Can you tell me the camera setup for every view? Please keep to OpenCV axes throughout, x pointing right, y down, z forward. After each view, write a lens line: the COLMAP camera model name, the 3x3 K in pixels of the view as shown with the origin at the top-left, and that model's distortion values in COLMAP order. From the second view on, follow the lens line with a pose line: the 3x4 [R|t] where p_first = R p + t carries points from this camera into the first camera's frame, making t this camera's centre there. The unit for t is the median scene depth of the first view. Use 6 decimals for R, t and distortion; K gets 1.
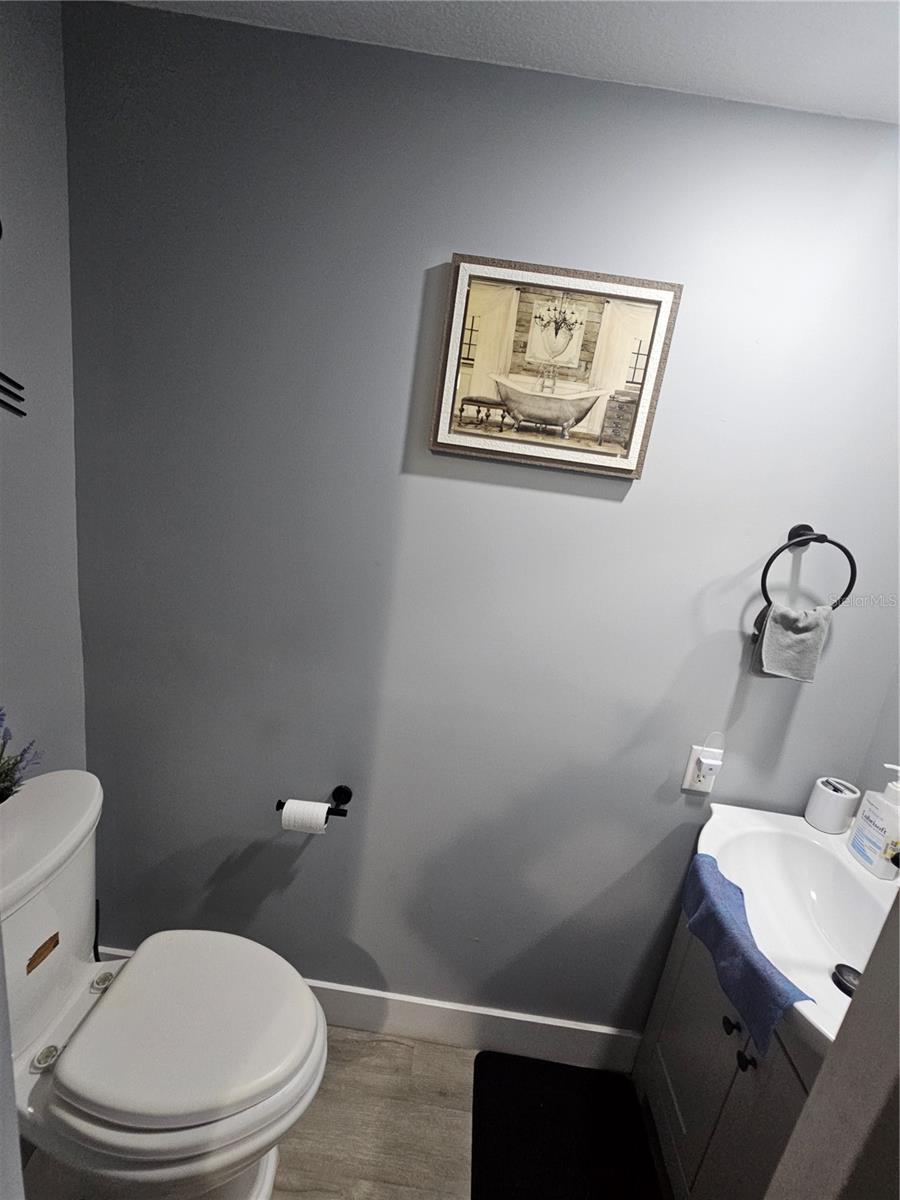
lens RADIAL K [[492.1, 0, 454.7], [0, 492.1, 591.7], [0, 0, 1]] dist [-0.003272, 0.000050]
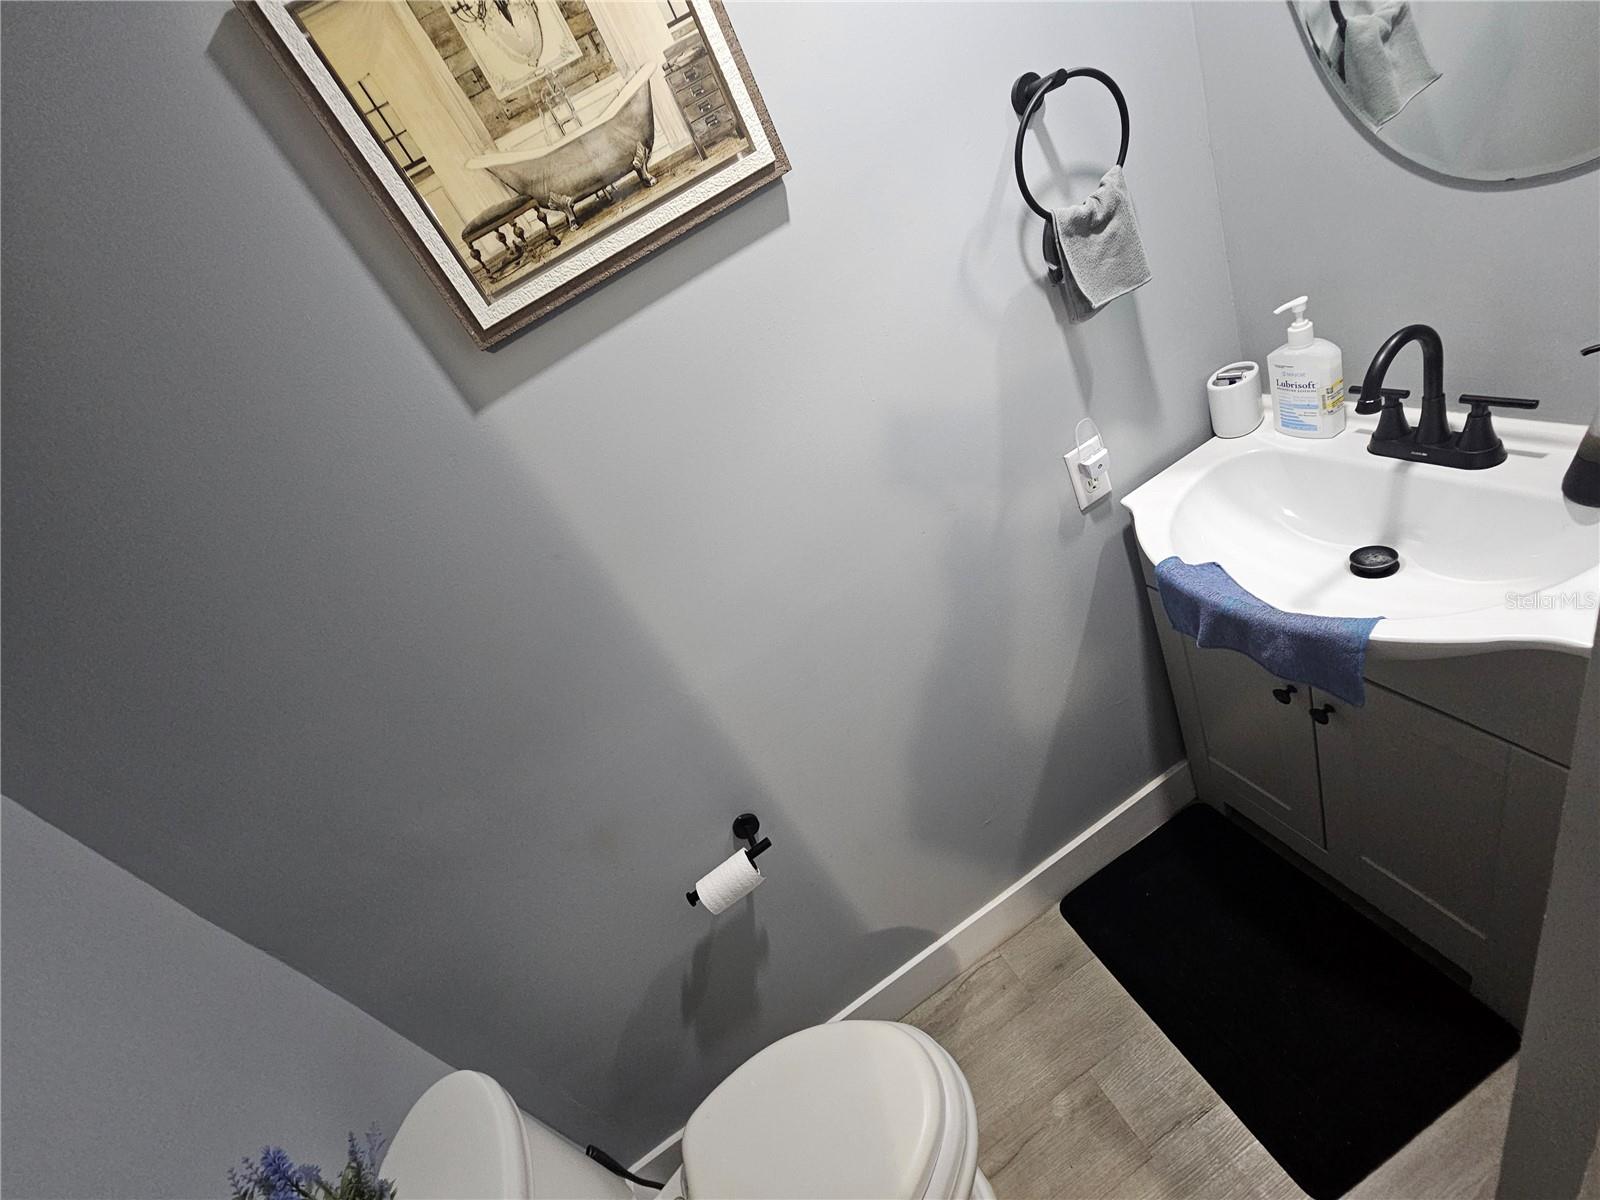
lens RADIAL K [[656.1, 0, 788.5], [0, 656.1, 593.4], [0, 0, 1]] dist [-0.003272, 0.000050]
pose [[0.744306, -0.664146, 0.070134, -0.028444], [0.626508, 0.730752, 0.271089, -0.066255], [-0.231293, -0.157834, 0.959996, 0.141476]]
